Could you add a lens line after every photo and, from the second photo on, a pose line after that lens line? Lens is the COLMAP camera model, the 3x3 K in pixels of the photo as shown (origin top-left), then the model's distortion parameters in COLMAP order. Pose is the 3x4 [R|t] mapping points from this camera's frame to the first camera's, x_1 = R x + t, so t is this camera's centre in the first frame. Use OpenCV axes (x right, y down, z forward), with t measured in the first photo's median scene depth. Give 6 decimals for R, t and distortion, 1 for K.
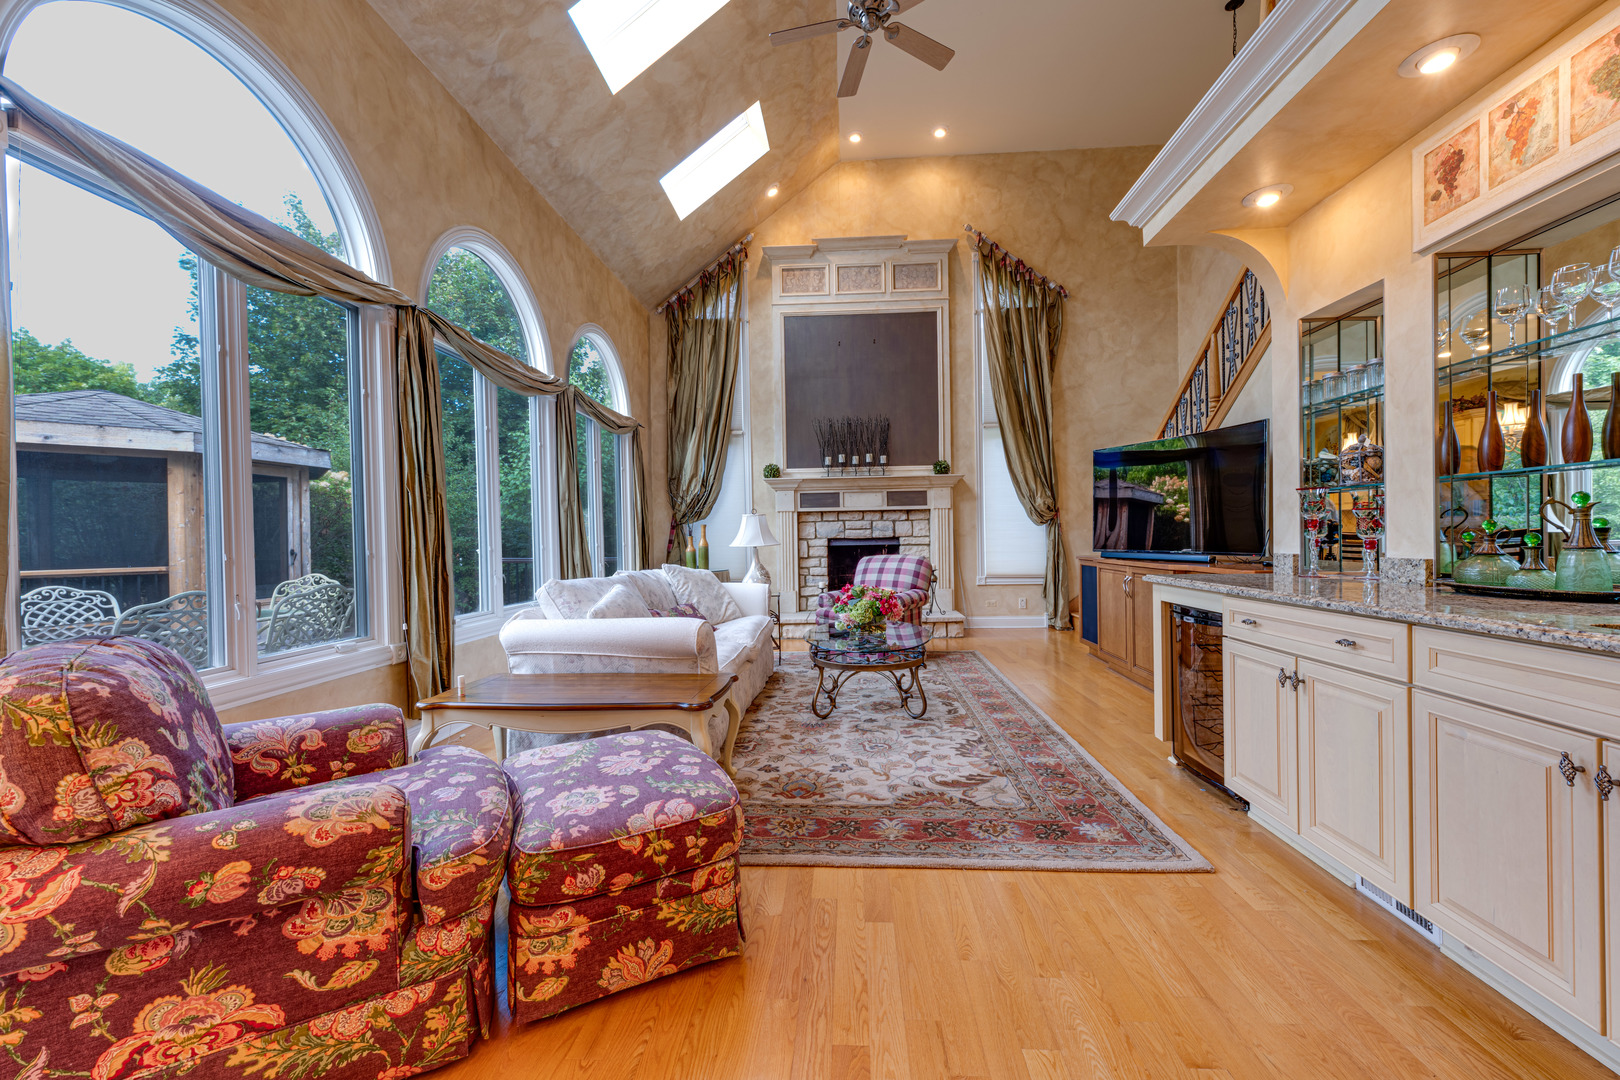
lens RADIAL K [[634.1, 0, 818.9], [0, 634.1, 541.7], [0, 0, 1]] dist [0.008365, -0.000444]
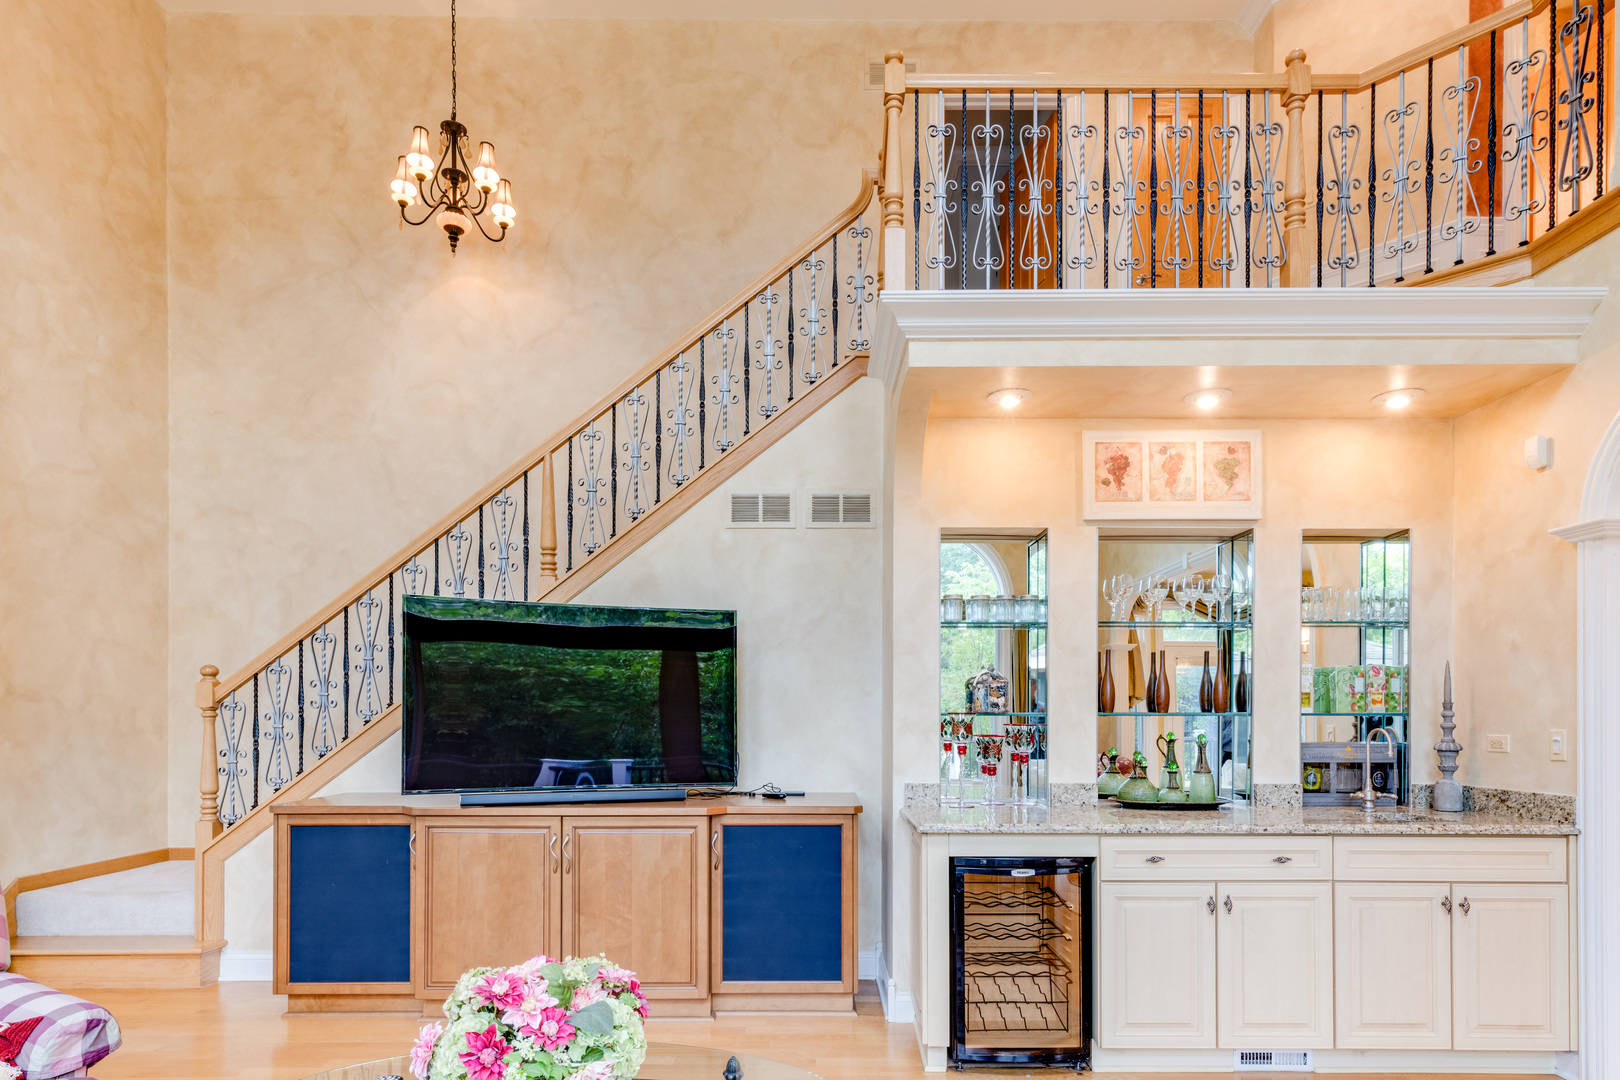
lens RADIAL K [[915.6, 0, 803.4], [0, 915.6, 705.6], [0, 0, 1]] dist [0.010842, 0.001880]
pose [[-0.053842, 0.020595, 0.998337, -0.286391], [0.008432, 0.999761, -0.020169, -0.035061], [-0.998514, 0.007332, -0.054003, 0.659558]]
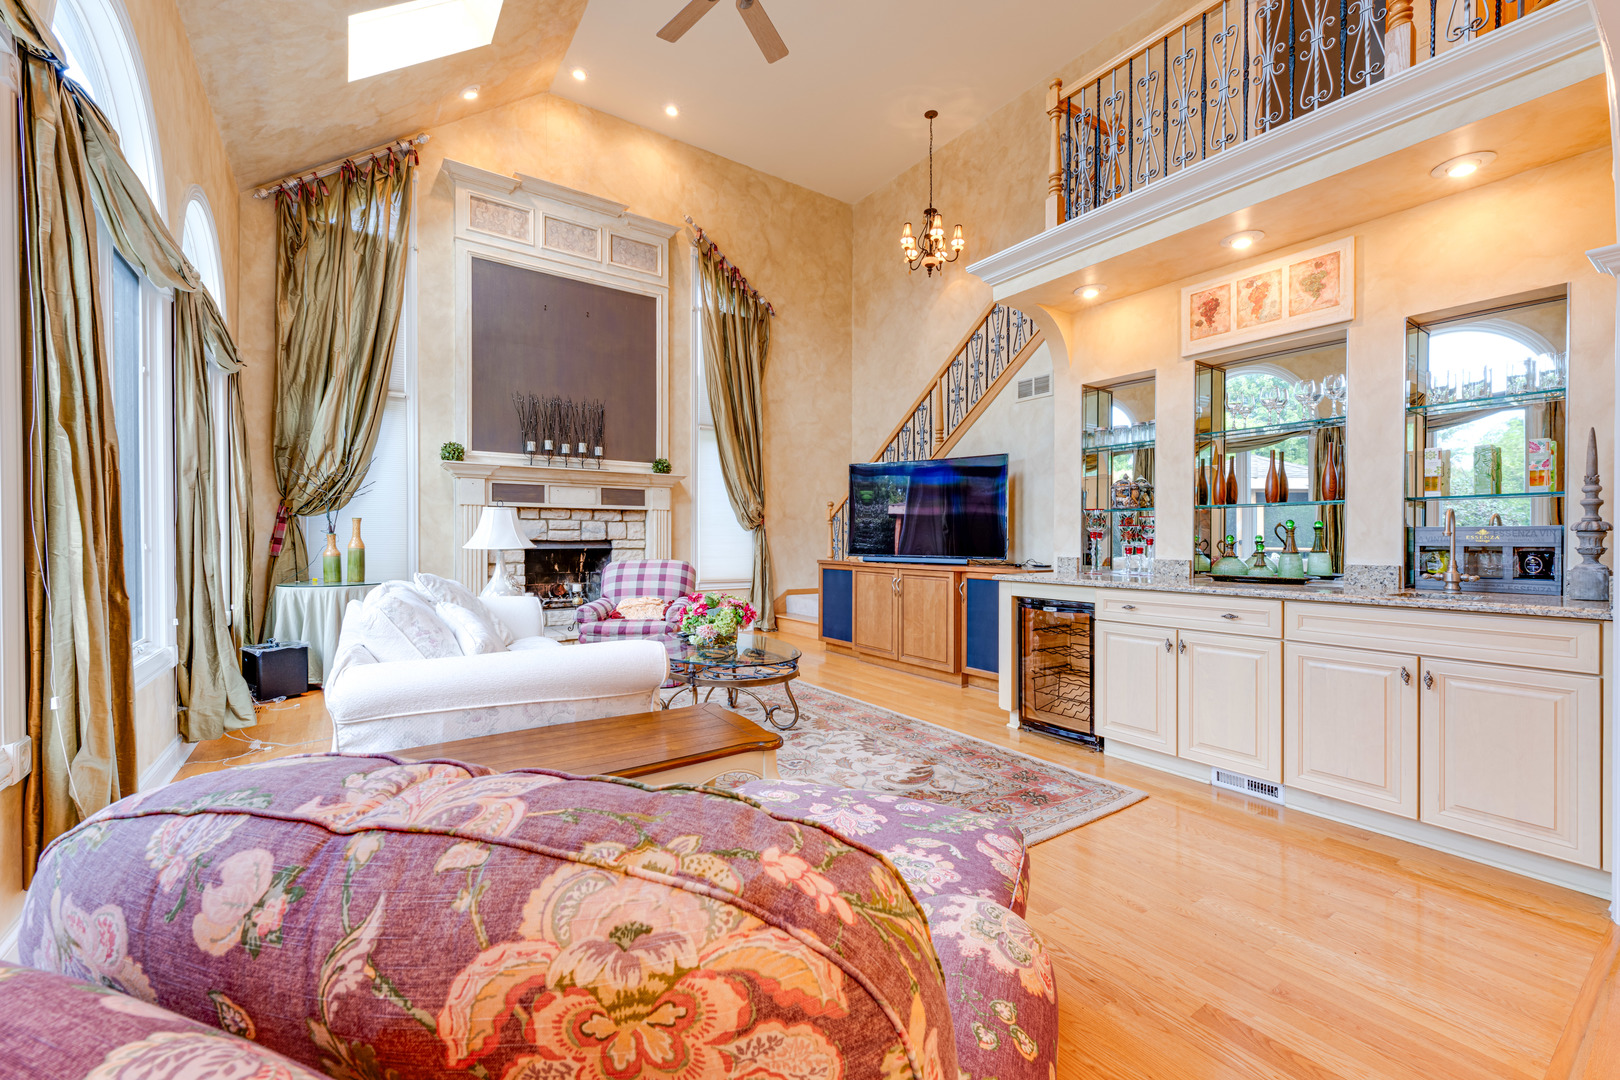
lens RADIAL K [[658.5, 0, 813.0], [0, 658.5, 540.6], [0, 0, 1]] dist [0.010105, -0.000427]
pose [[0.786949, 0.015691, 0.616819, -0.291206], [-0.009392, 0.999865, -0.013453, 0.004271], [-0.616947, 0.004793, 0.786990, 0.128669]]
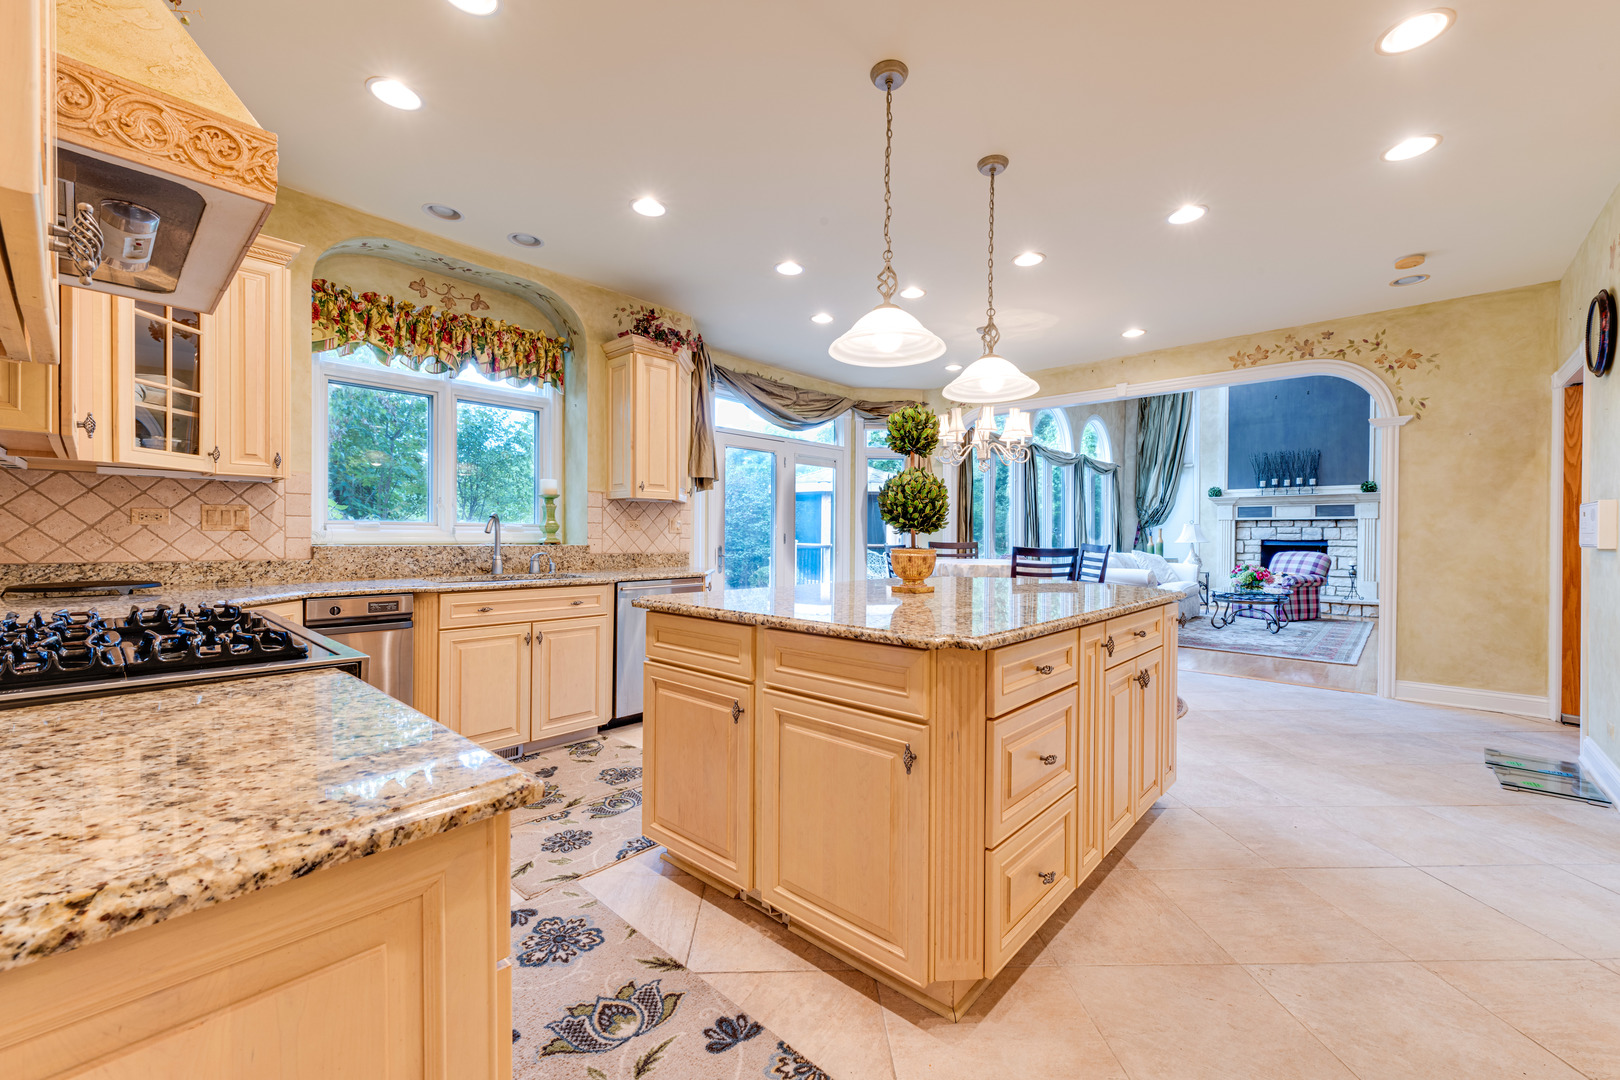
lens RADIAL K [[658.5, 0, 809.6], [0, 658.5, 539.3], [0, 0, 1]] dist [0.010105, -0.000427]
pose [[0.771476, 0.027032, -0.635684, 0.224464], [-0.026270, 0.999598, 0.010625, 0.005928], [0.635716, 0.008502, 0.771877, -0.963491]]
